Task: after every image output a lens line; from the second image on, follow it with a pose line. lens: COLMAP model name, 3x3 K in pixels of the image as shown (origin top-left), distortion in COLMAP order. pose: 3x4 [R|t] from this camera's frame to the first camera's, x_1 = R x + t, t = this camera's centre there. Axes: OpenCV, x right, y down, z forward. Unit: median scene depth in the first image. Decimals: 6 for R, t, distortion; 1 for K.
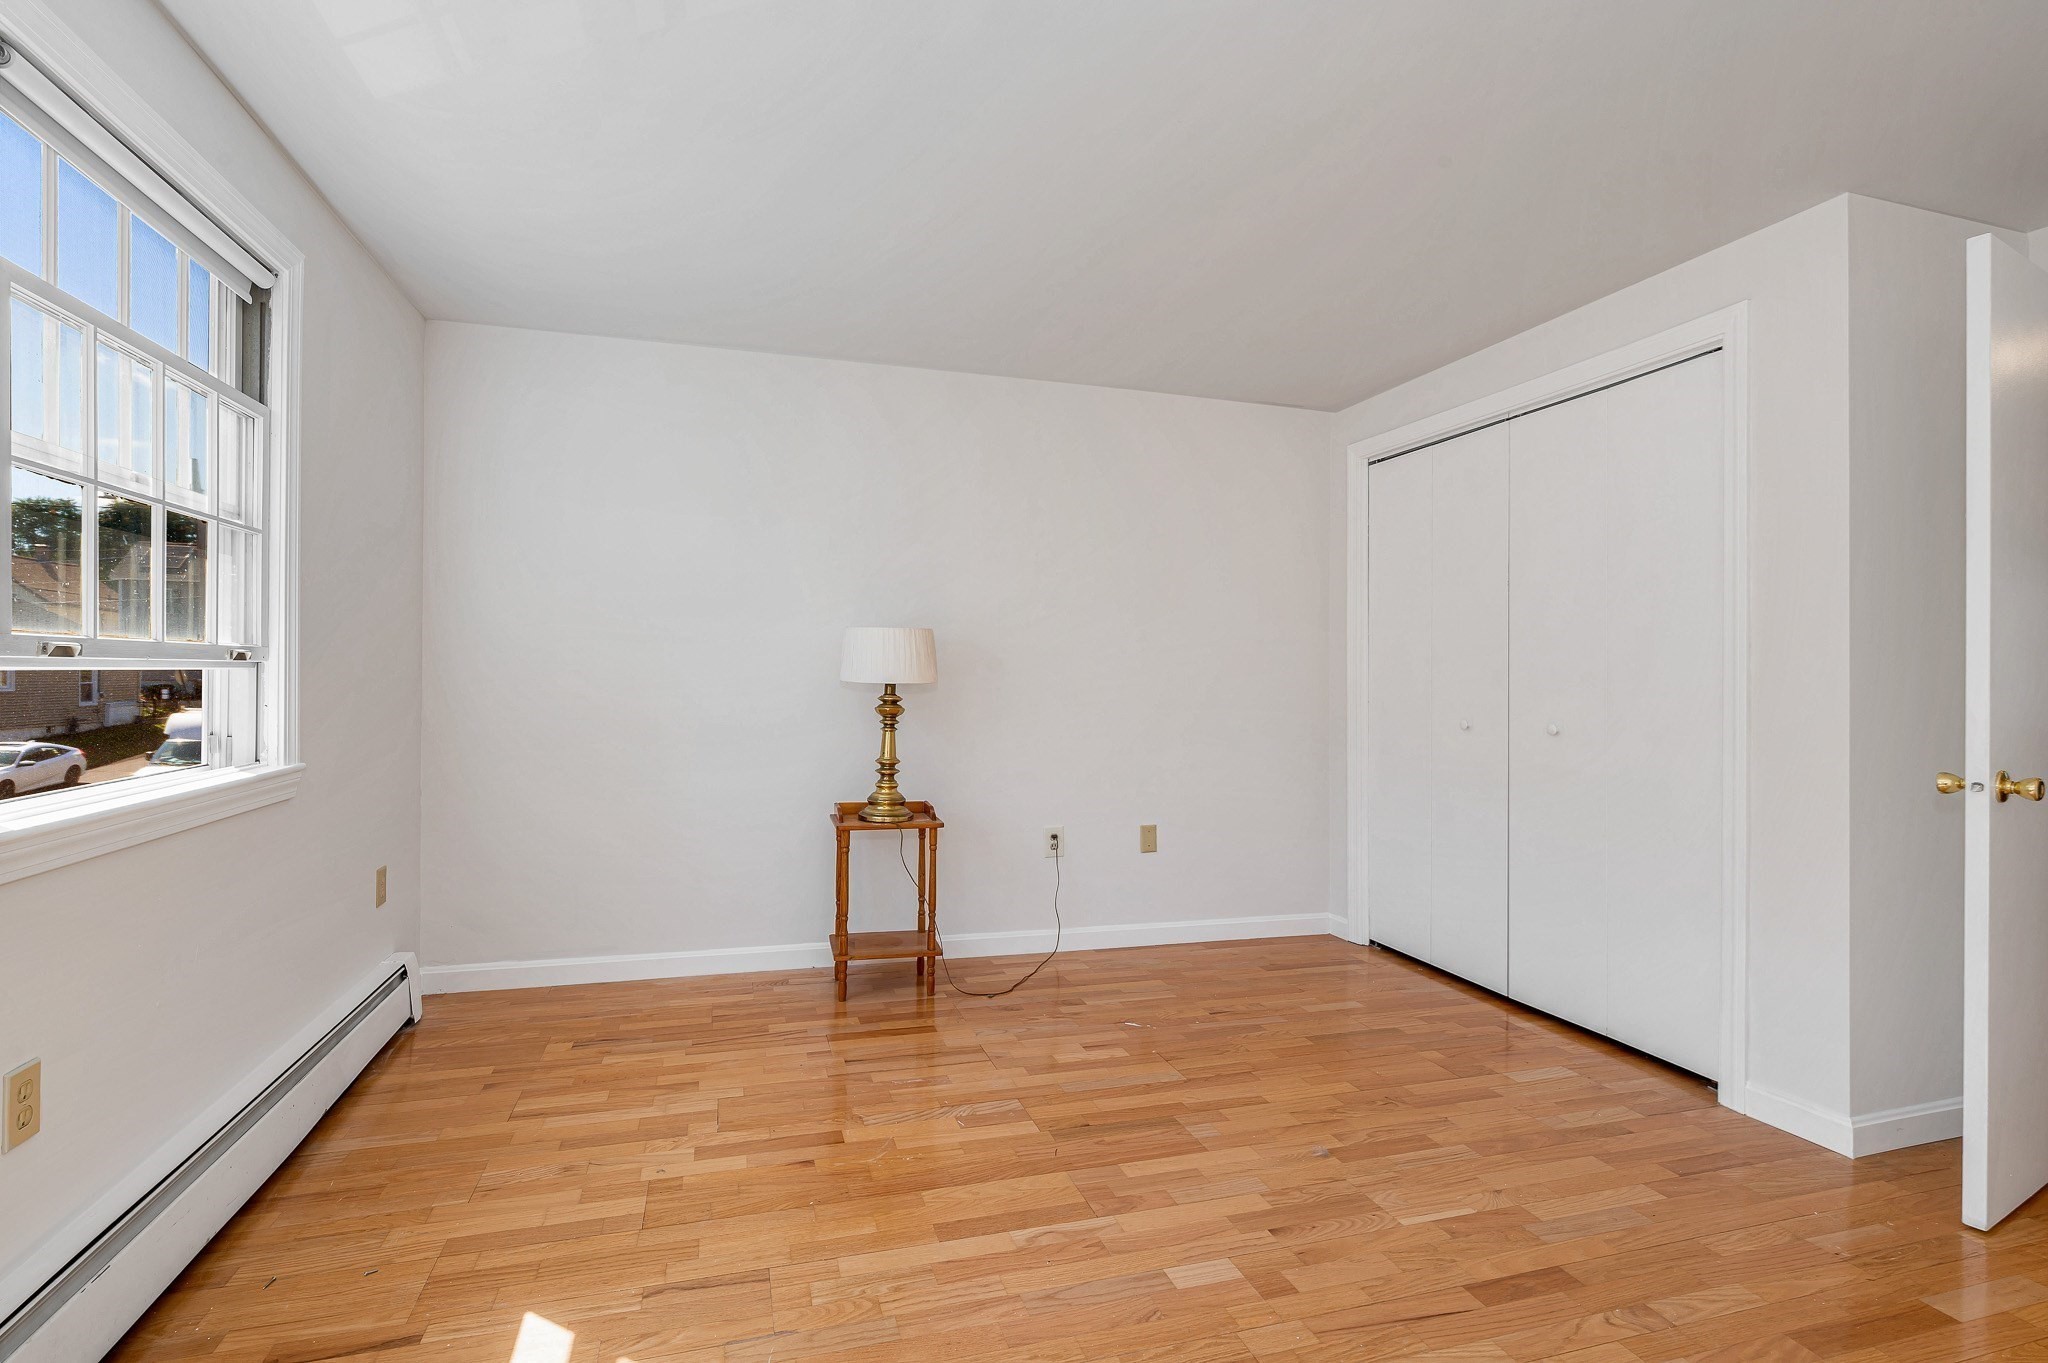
lens RADIAL K [[934.9, 0, 1014.1], [0, 934.9, 673.8], [0, 0, 1]] dist [-0.000395, 0.000033]
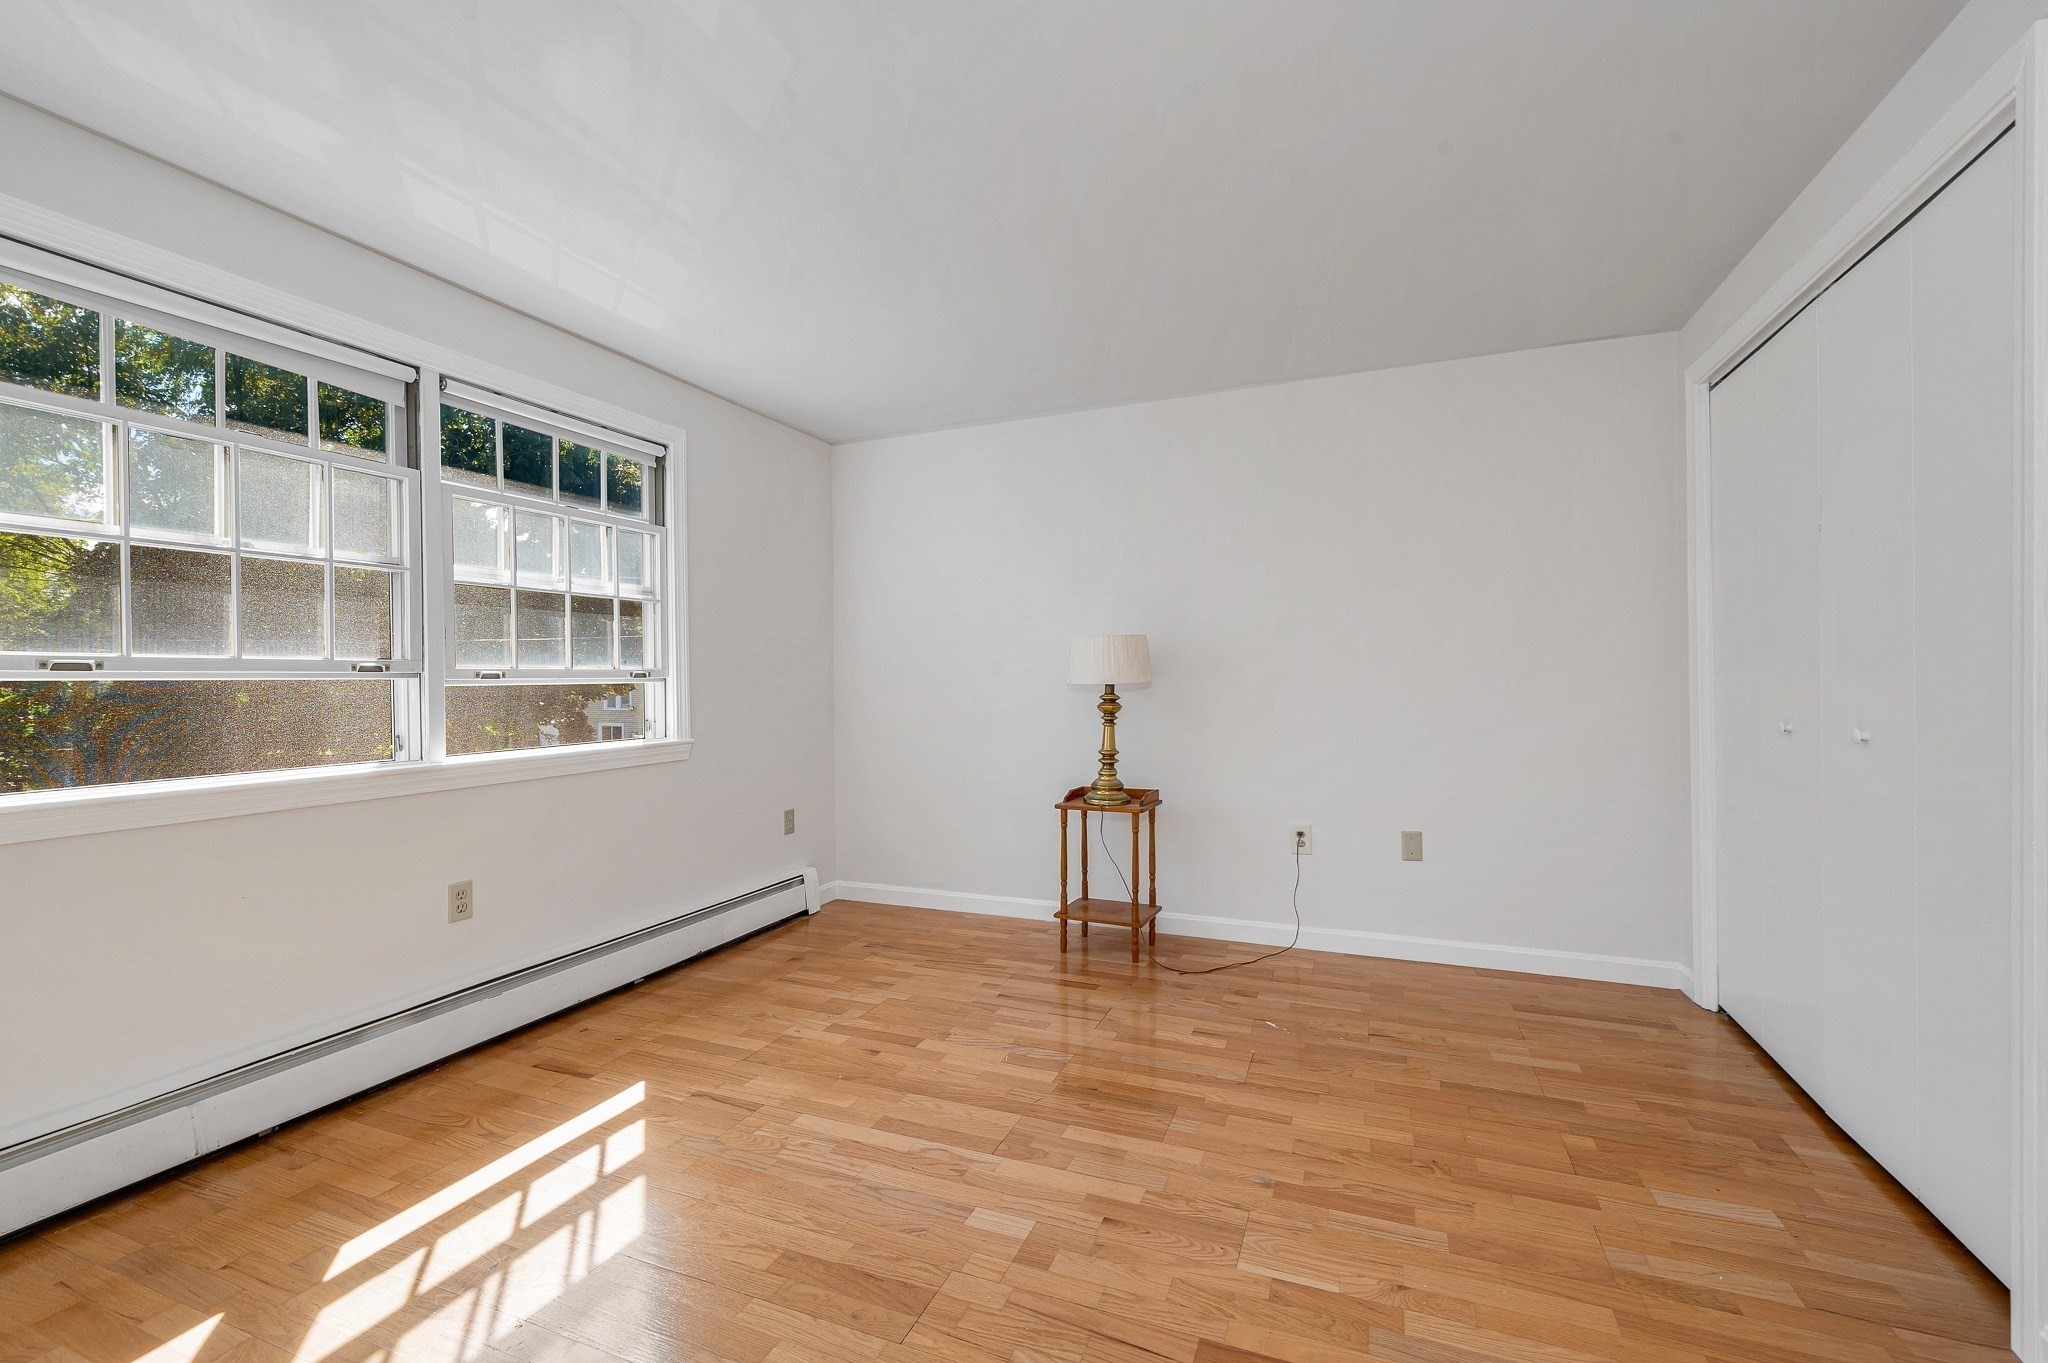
lens RADIAL K [[850.2, 0, 1055.9], [0, 850.2, 680.9], [0, 0, 1]] dist [-0.000810, -0.000058]
pose [[0.795684, -0.017496, -0.605459, 0.569167], [0.021325, 0.999772, -0.000865, 0.007592], [0.605336, -0.012223, 0.795876, 0.169780]]
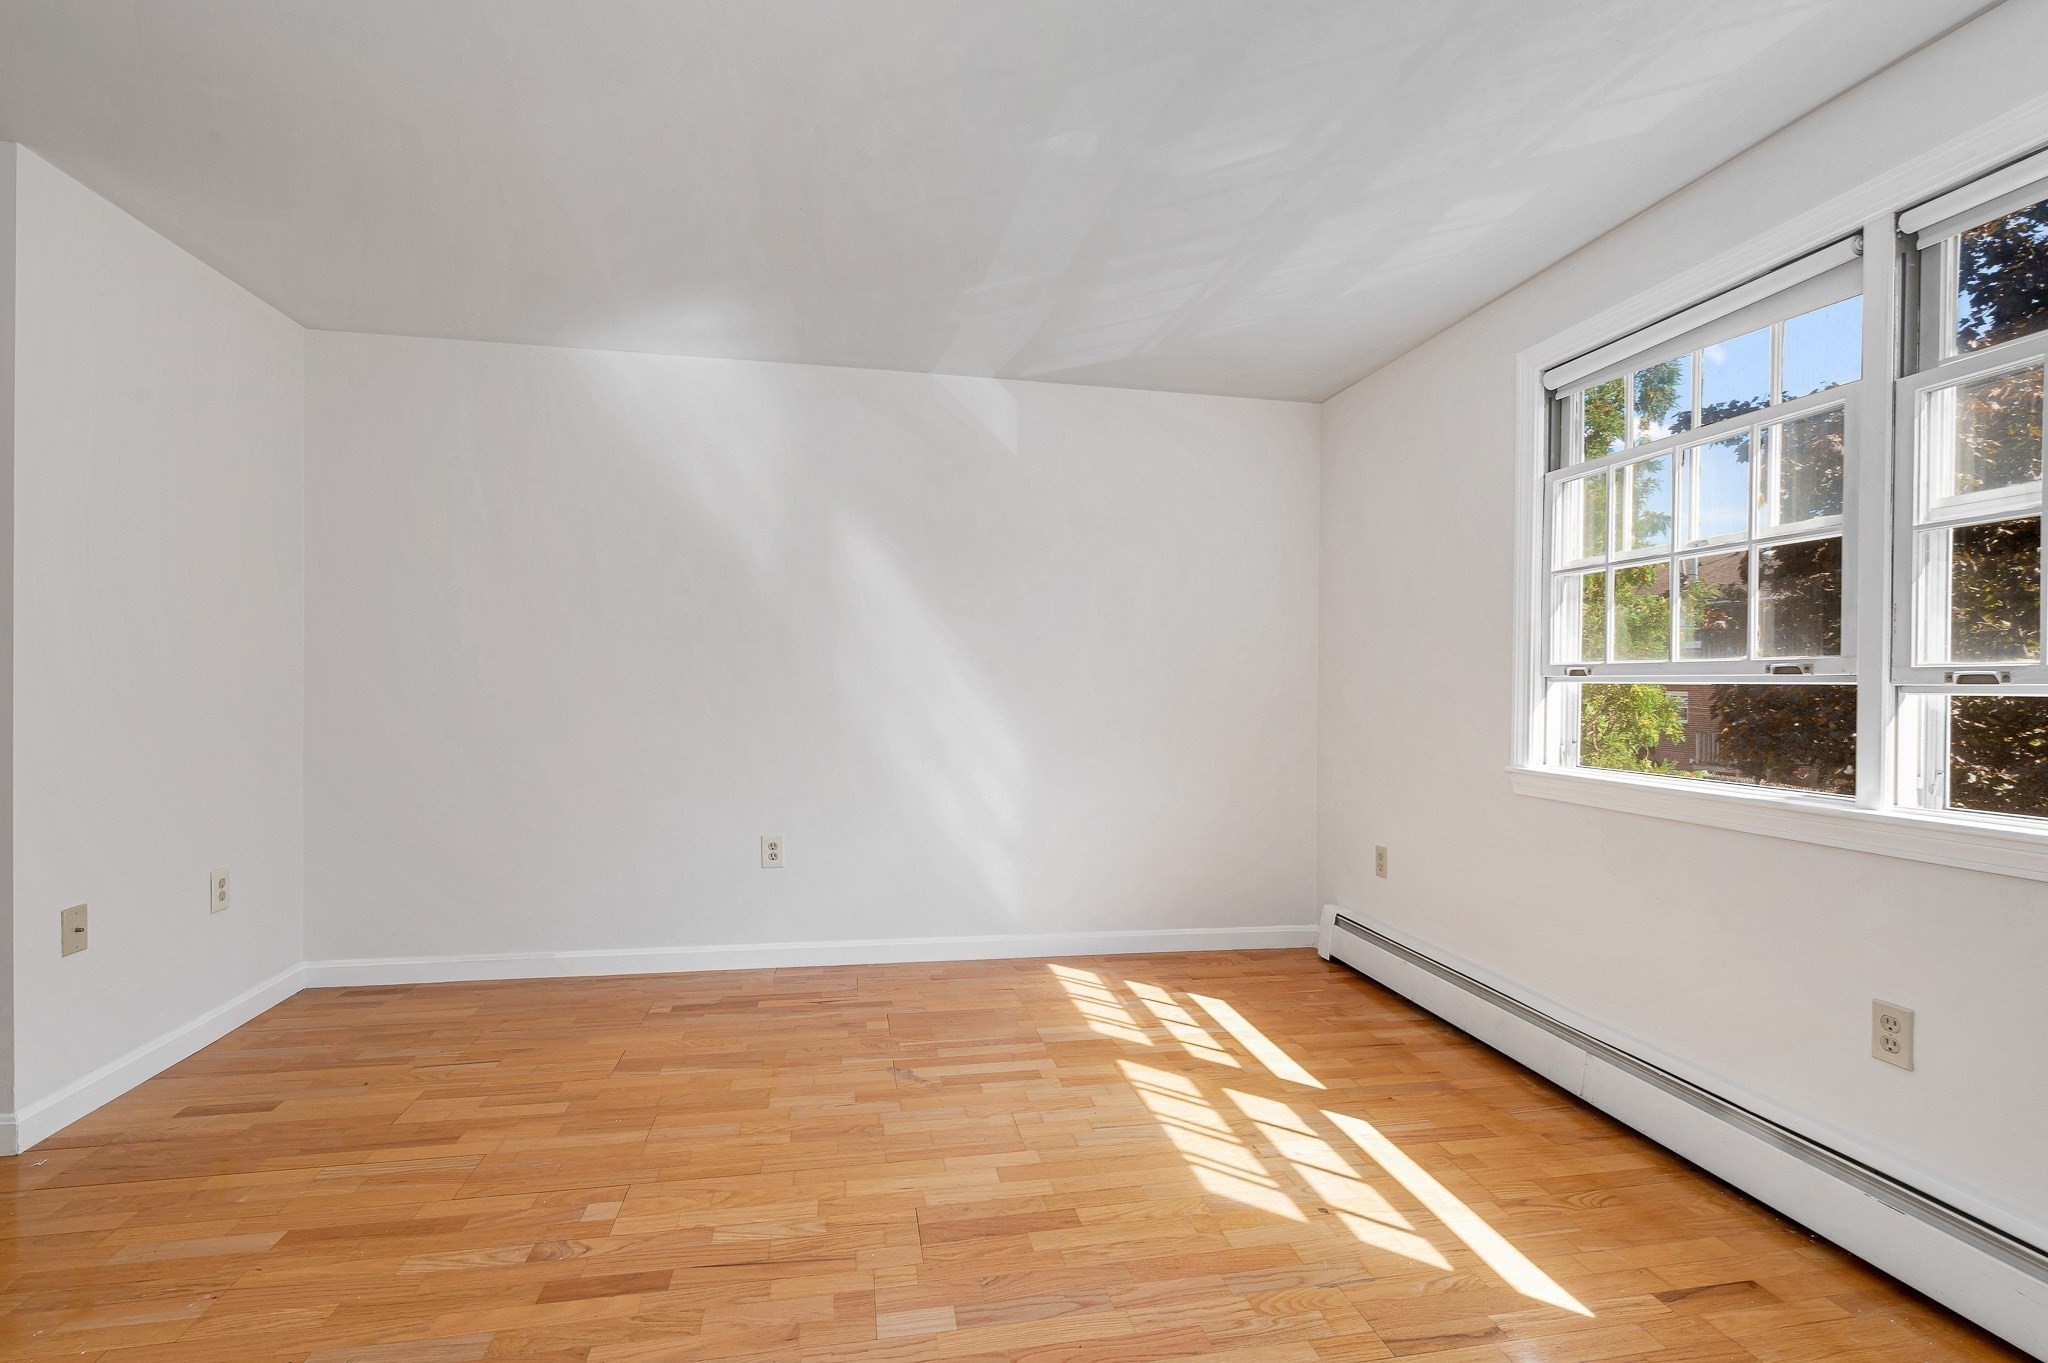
lens RADIAL K [[925.4, 0, 1024.0], [0, 925.4, 681.5], [0, 0, 1]] dist [0.001131, -0.000380]
pose [[-0.995489, -0.024511, 0.091655, 0.017480], [-0.024648, 0.999696, -0.000360, -0.000256], [-0.091618, -0.002617, -0.995791, 1.258005]]
